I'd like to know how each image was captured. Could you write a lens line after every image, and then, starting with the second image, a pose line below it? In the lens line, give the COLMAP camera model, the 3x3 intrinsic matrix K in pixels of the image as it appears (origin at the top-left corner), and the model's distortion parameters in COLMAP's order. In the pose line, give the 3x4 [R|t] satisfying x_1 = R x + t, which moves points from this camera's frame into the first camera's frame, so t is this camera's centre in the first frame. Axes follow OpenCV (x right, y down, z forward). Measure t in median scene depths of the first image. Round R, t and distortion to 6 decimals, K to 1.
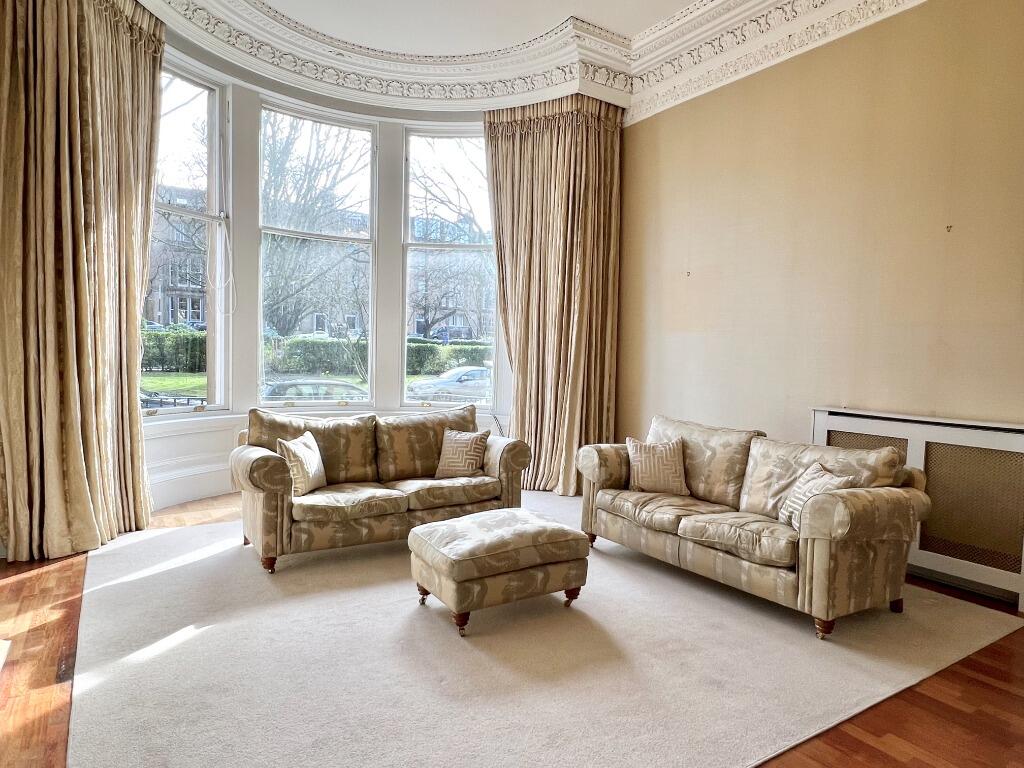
lens RADIAL K [[625.0, 0, 507.3], [0, 625.0, 393.4], [0, 0, 1]] dist [0.002727, -0.001512]
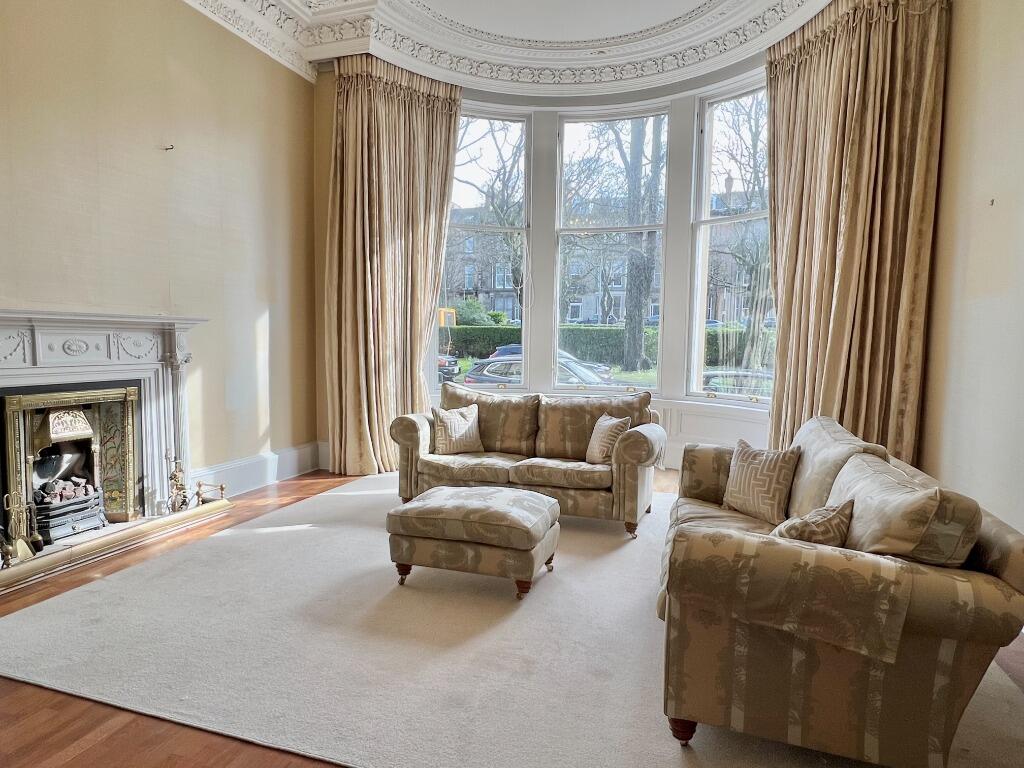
lens RADIAL K [[625.0, 0, 507.3], [0, 625.0, 393.4], [0, 0, 1]] dist [0.002727, -0.001512]
pose [[0.632055, 0.048774, -0.773387, 0.604045], [-0.045095, 0.998641, 0.026125, 0.007262], [0.773610, 0.018364, 0.633396, 0.294994]]
